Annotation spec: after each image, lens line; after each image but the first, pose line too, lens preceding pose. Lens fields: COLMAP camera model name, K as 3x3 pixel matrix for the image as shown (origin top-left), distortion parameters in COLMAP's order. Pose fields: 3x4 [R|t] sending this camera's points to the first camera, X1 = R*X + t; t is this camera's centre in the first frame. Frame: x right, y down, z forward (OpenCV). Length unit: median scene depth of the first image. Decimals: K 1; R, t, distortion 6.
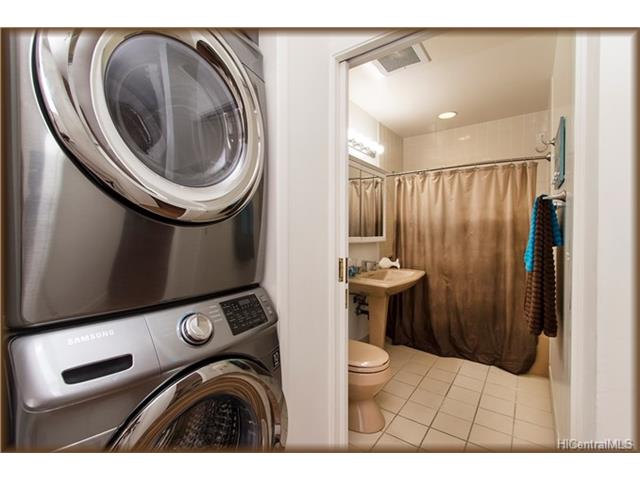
lens RADIAL K [[291.2, 0, 317.0], [0, 291.2, 236.6], [0, 0, 1]] dist [0.020910, 0.000232]
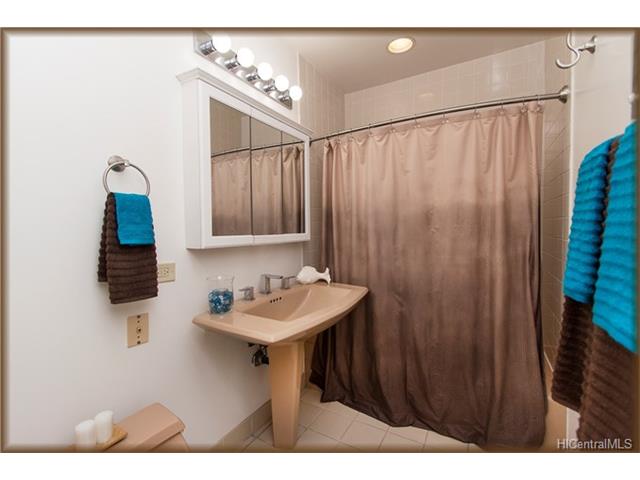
lens RADIAL K [[291.2, 0, 317.0], [0, 291.2, 236.6], [0, 0, 1]] dist [0.020910, 0.000232]
pose [[0.992534, -0.013549, 0.121213, 0.191054], [0.011839, 0.999820, 0.014822, -0.002240], [-0.121392, -0.013276, 0.992516, 0.400074]]
